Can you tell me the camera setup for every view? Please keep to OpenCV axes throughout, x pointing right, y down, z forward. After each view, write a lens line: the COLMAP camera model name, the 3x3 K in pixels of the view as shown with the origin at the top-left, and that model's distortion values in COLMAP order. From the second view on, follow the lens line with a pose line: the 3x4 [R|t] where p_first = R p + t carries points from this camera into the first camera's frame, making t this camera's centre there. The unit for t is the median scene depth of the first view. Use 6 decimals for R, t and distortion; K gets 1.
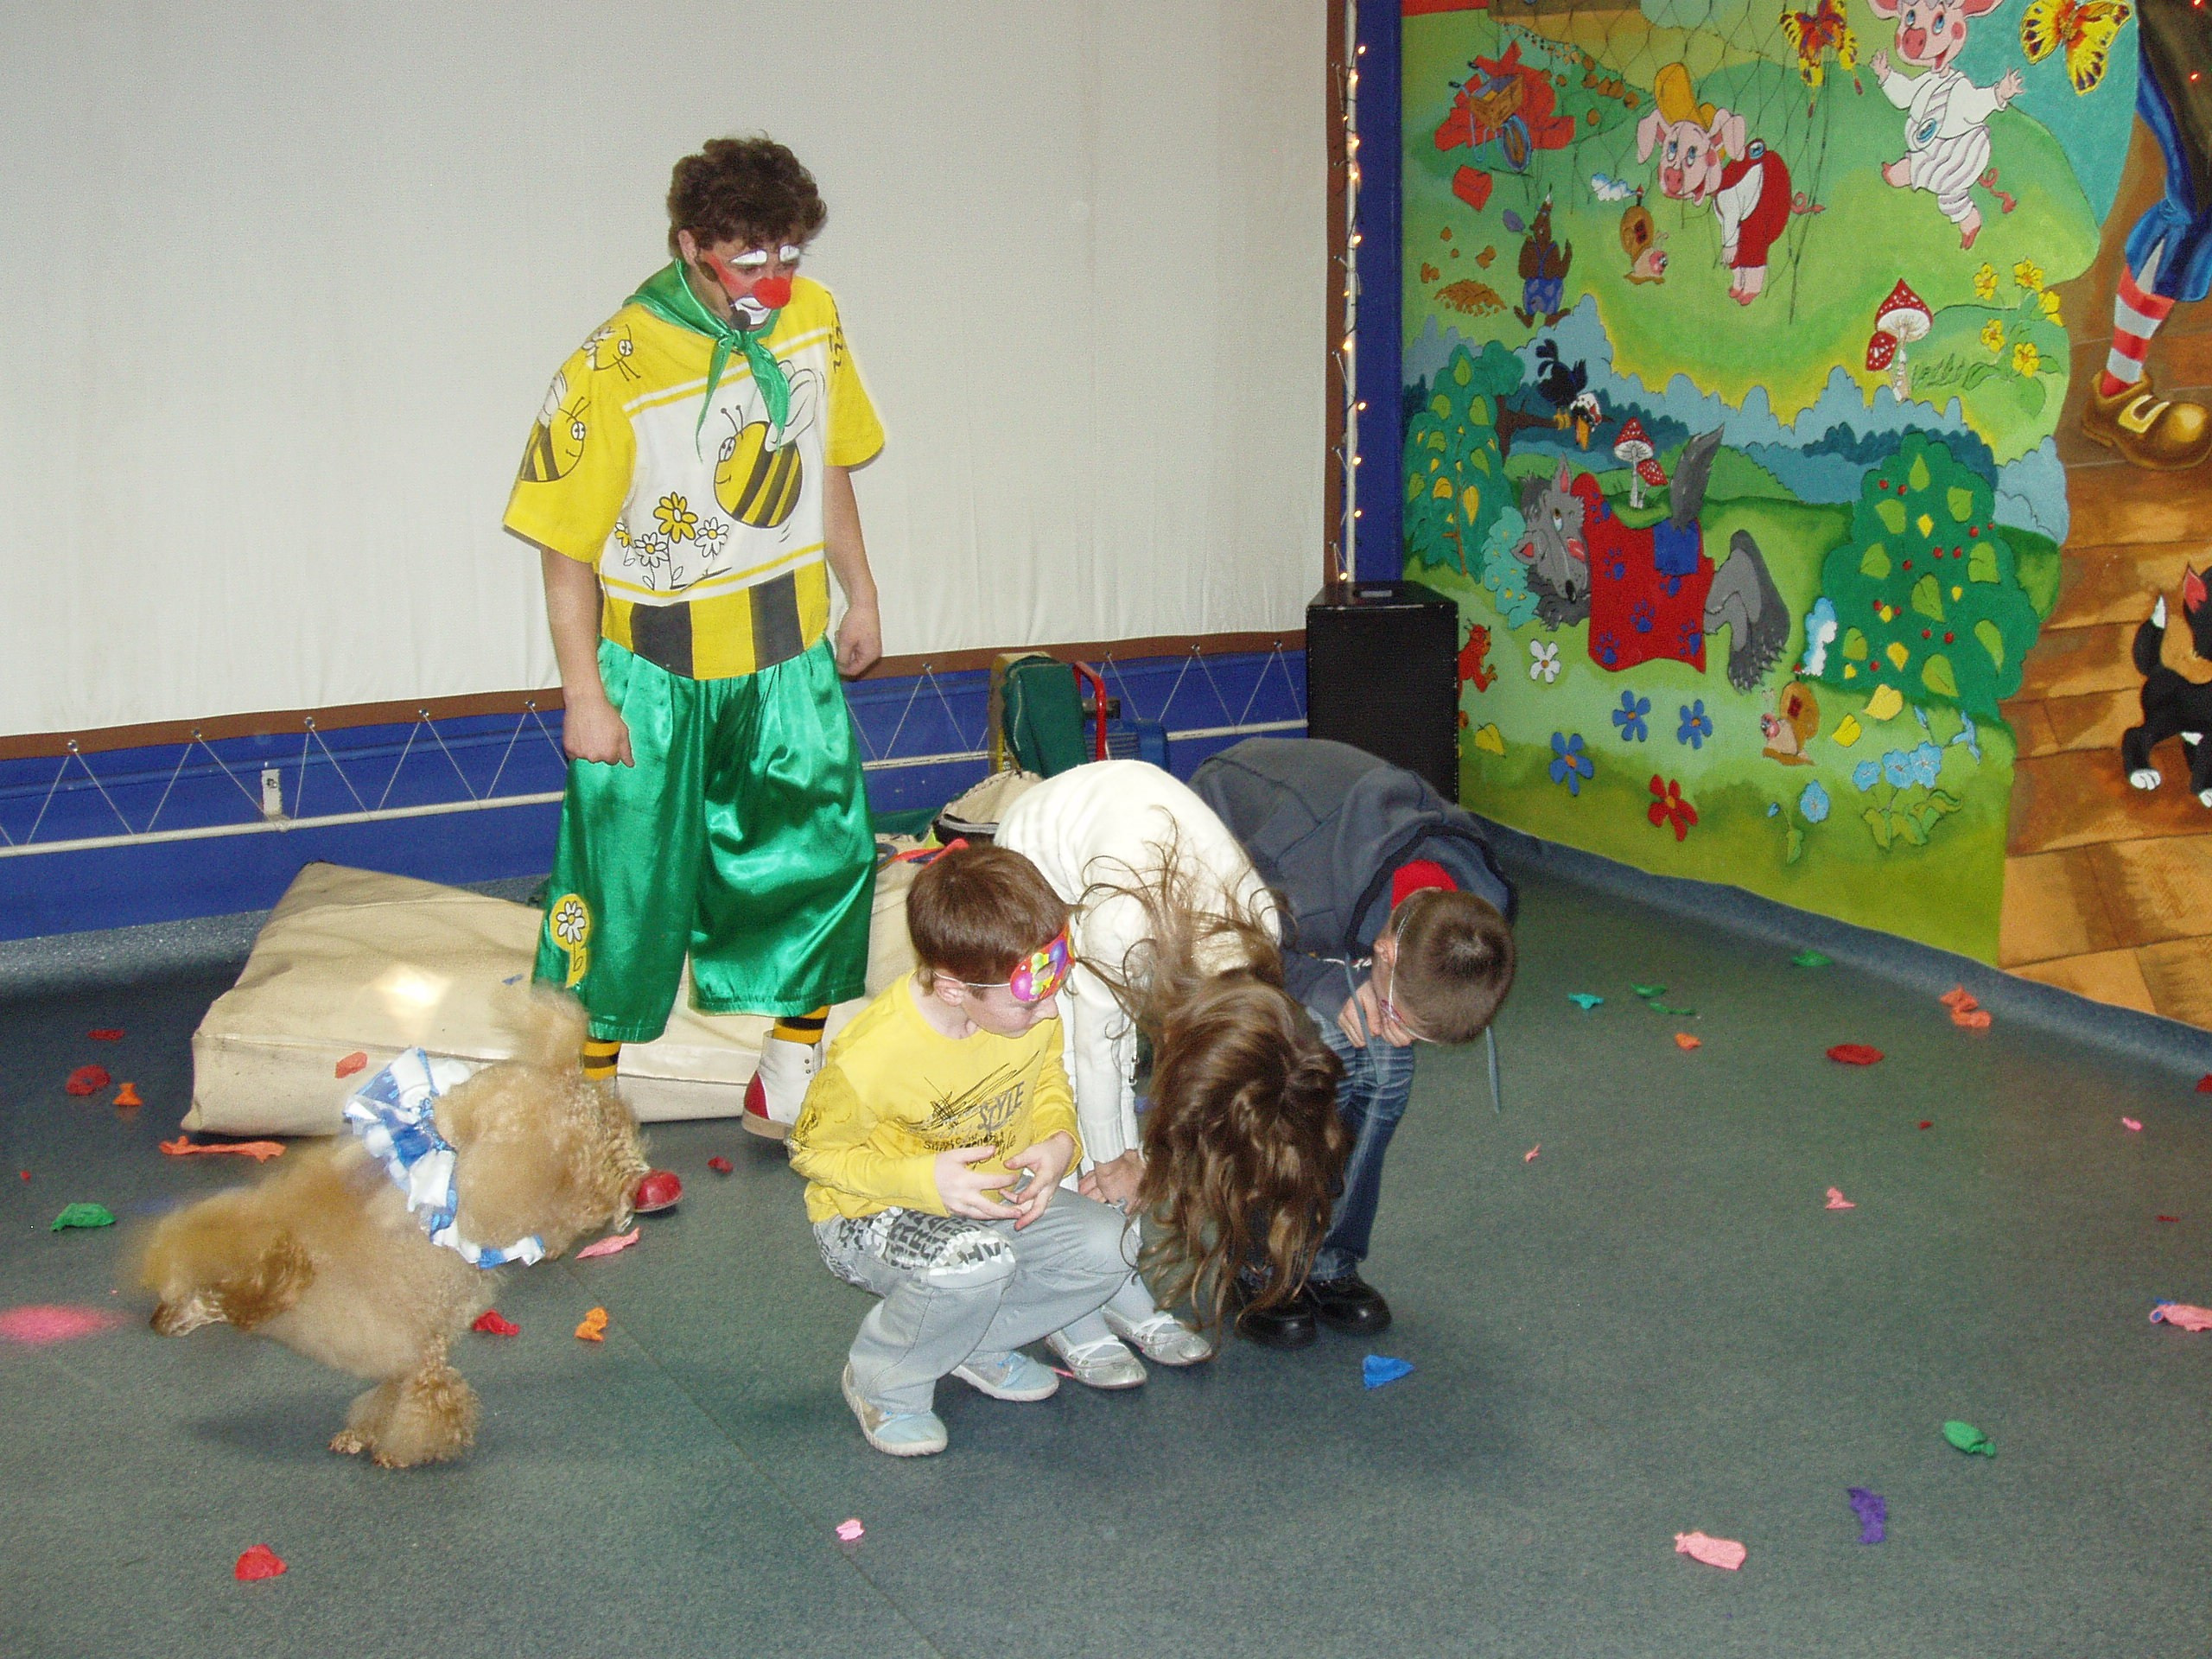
lens RADIAL K [[2810.4, 0, 1102.0], [0, 2810.4, 818.1], [0, 0, 1]] dist [-0.122763, 0.000000]
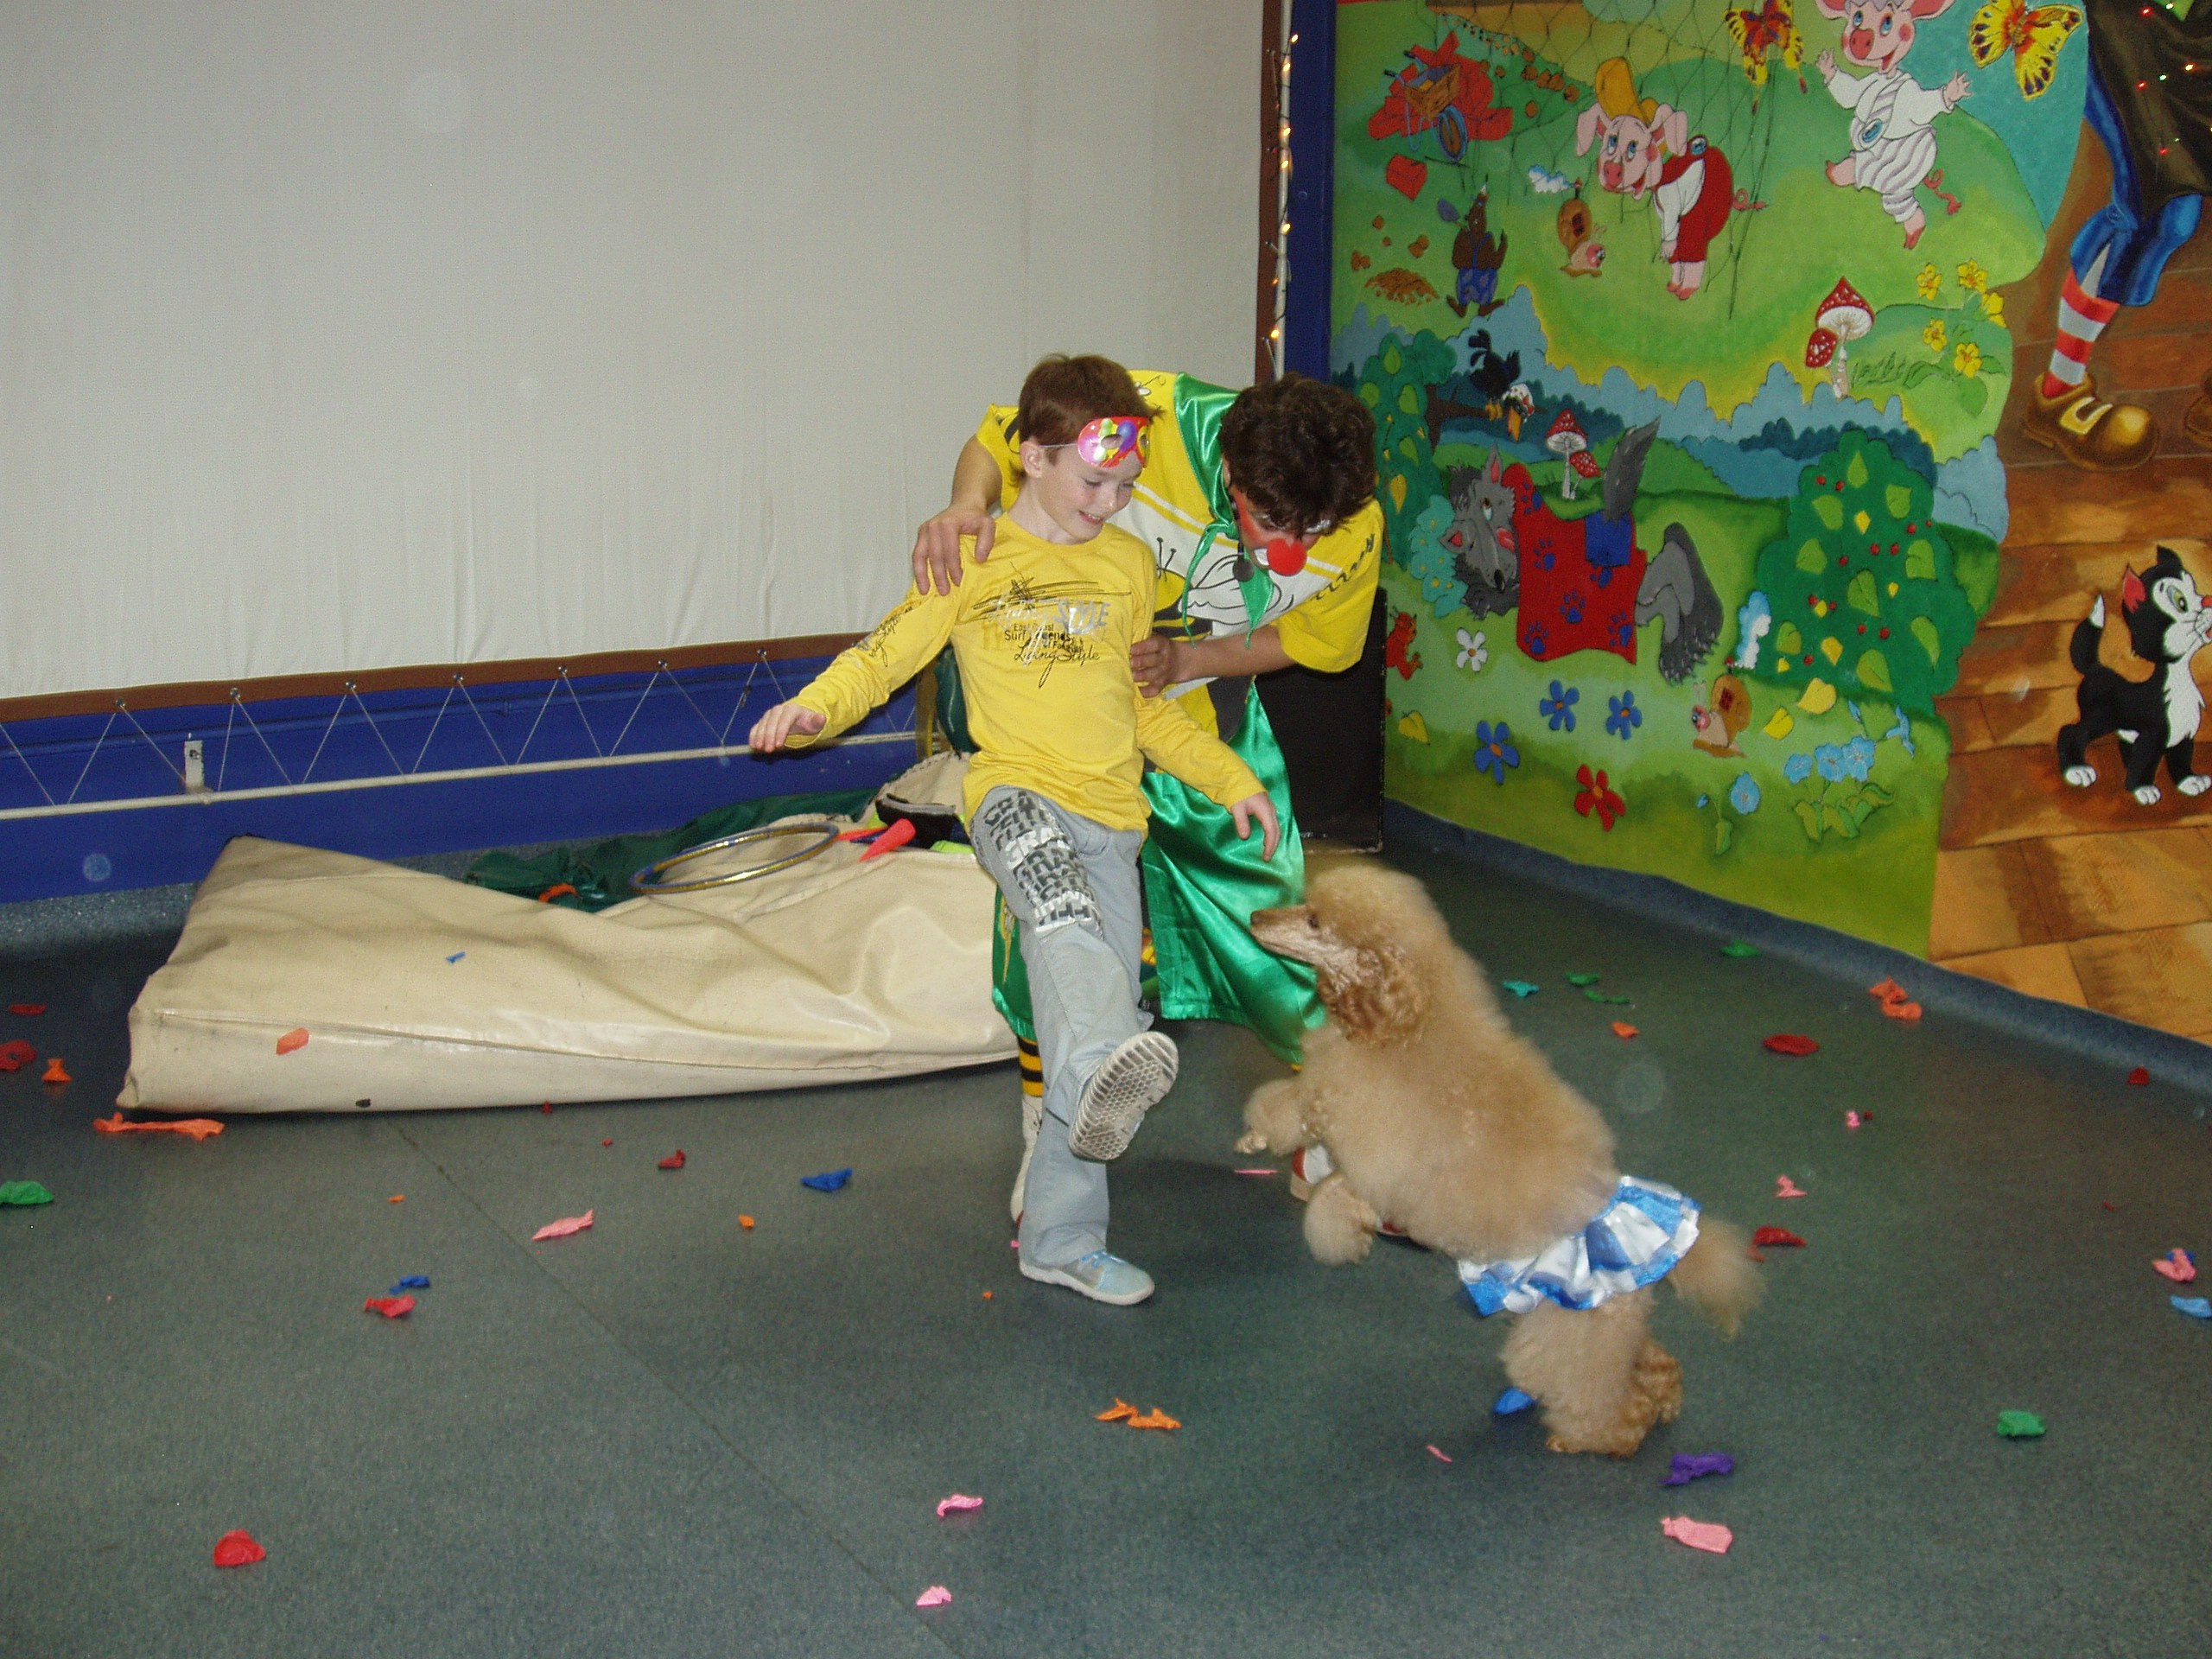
lens RADIAL K [[2810.4, 0, 1107.0], [0, 2810.4, 821.3], [0, 0, 1]] dist [-0.122763, 0.000000]
pose [[0.998525, 0.012099, 0.052926, -0.031216], [-0.012479, 0.999899, 0.006872, 0.000107], [-0.052837, -0.007522, 0.998575, 0.002657]]
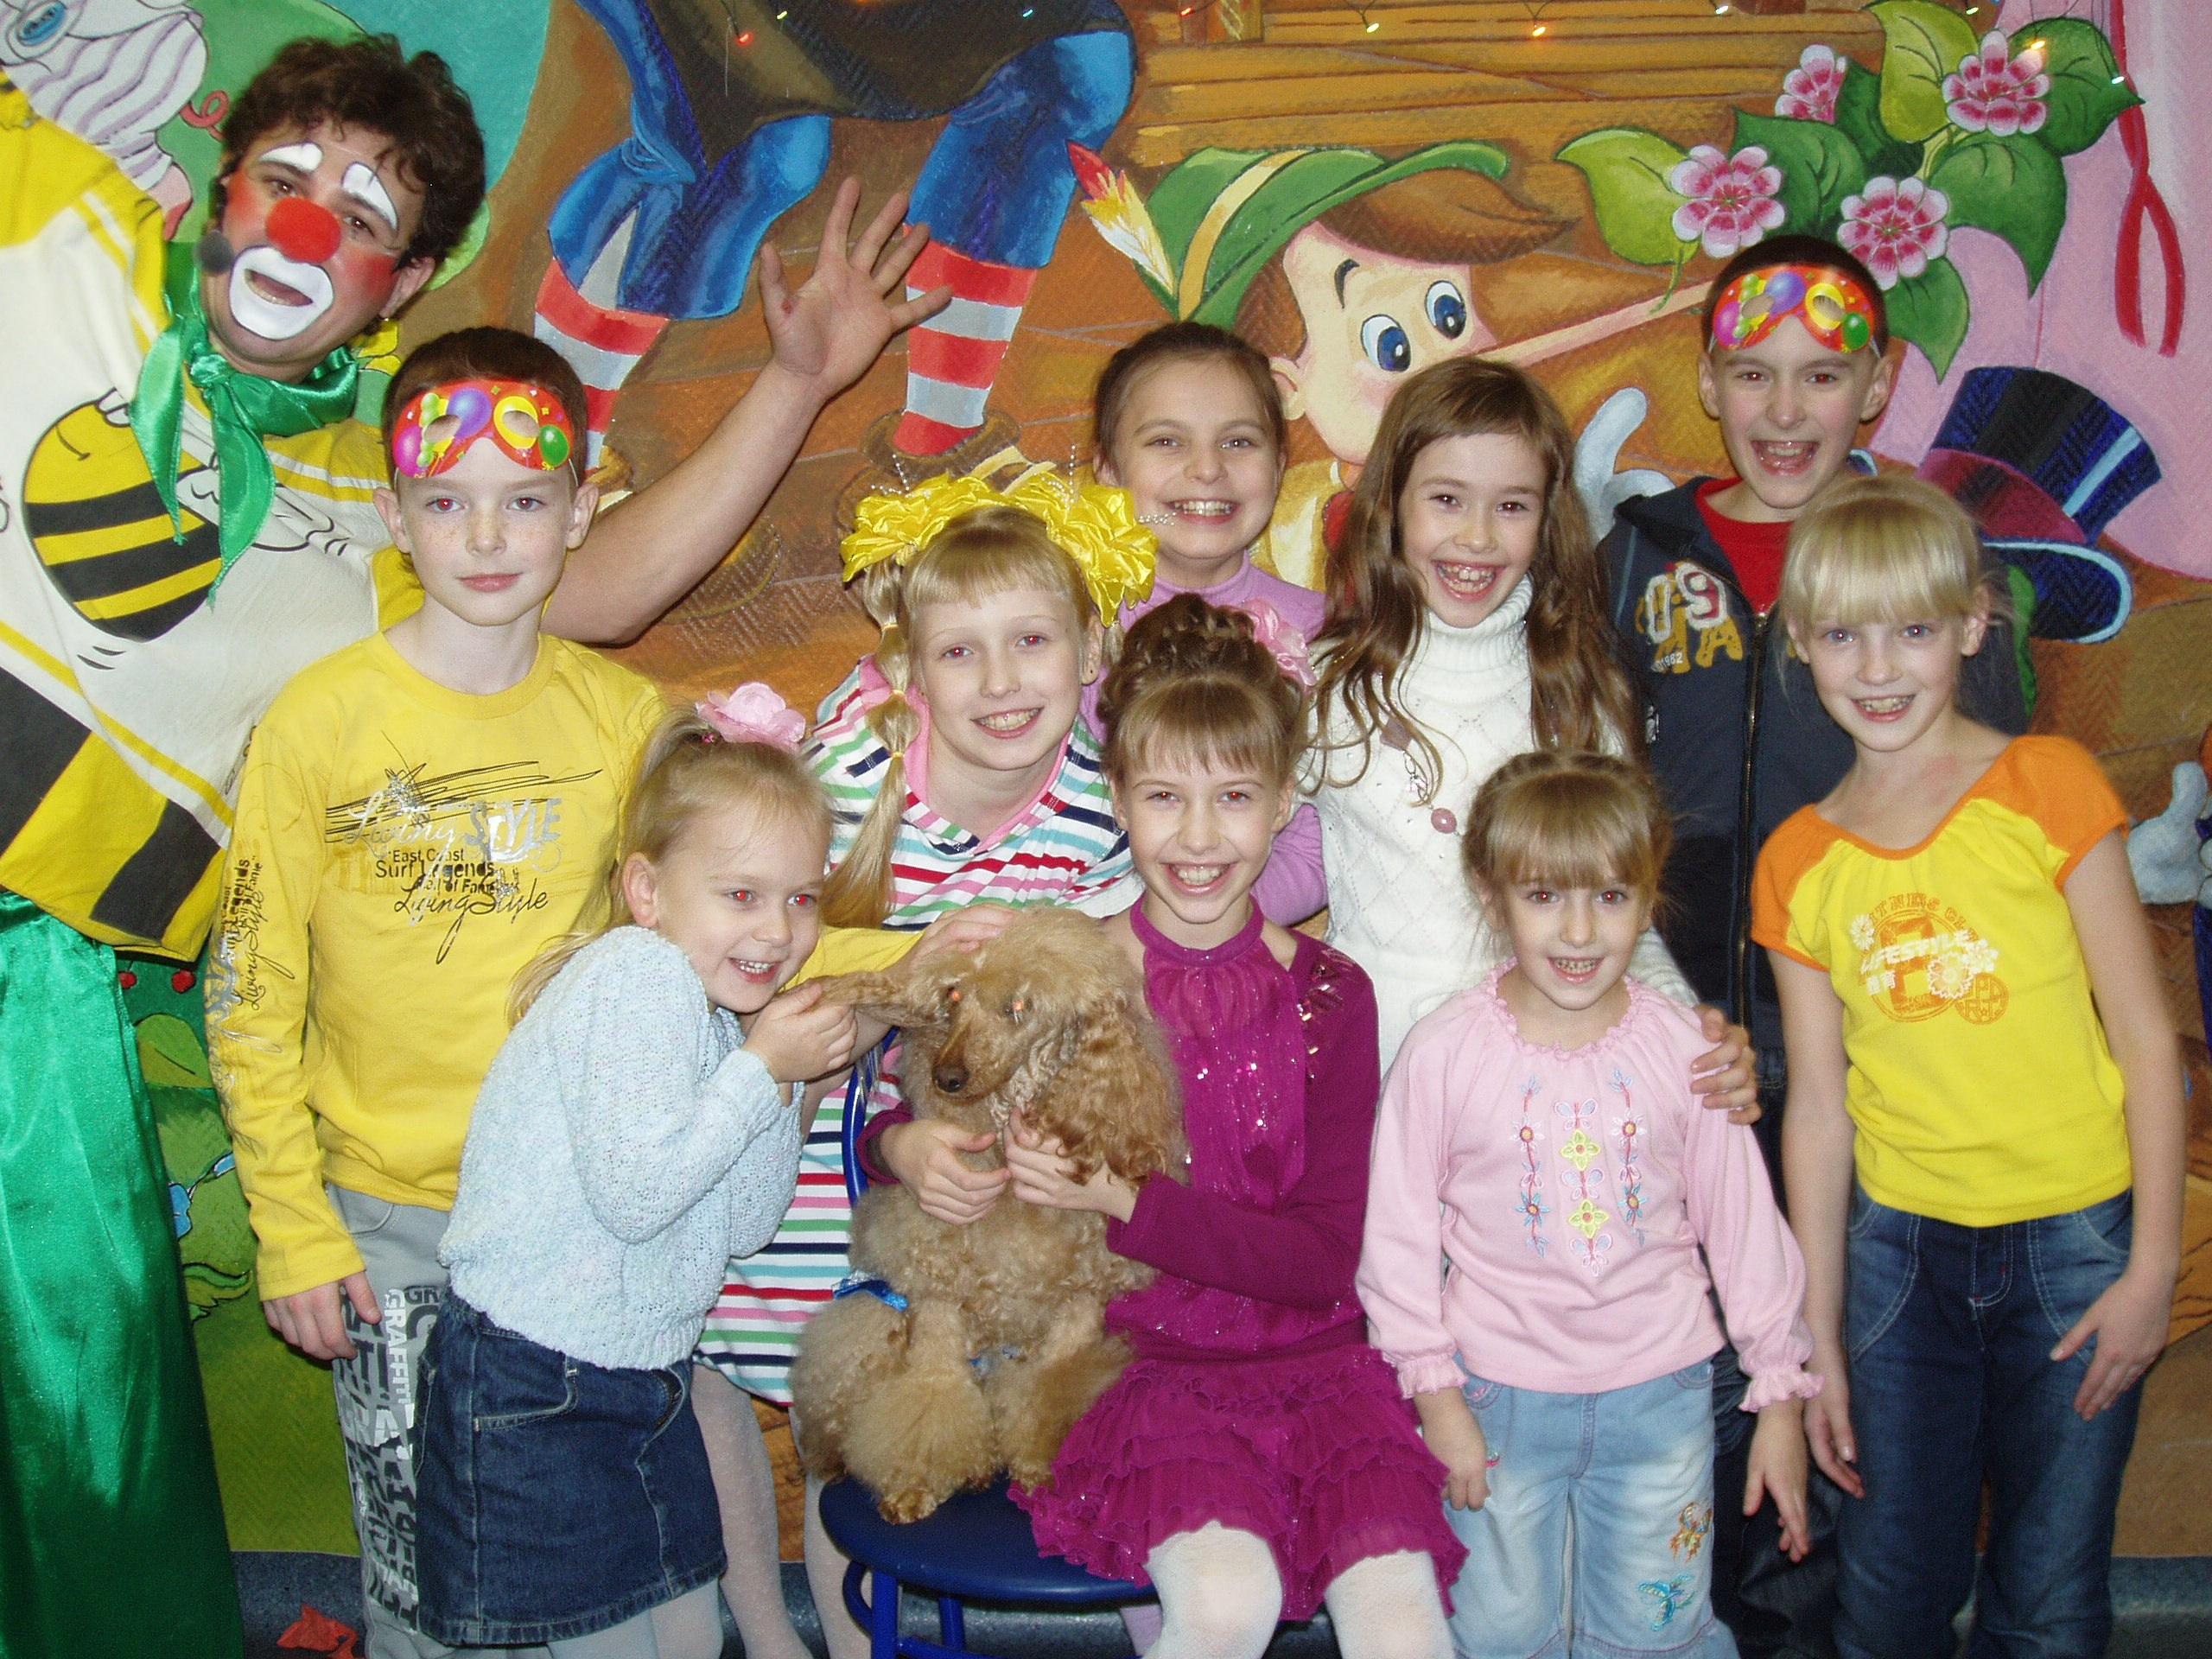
lens RADIAL K [[2810.4, 0, 1123.3], [0, 2810.4, 811.4], [0, 0, 1]] dist [-0.122763, 0.000000]
pose [[0.495713, -0.102839, 0.862376, -0.060042], [0.179522, 0.983653, 0.014108, -0.073362], [-0.849729, 0.147822, 0.506072, 0.588466]]
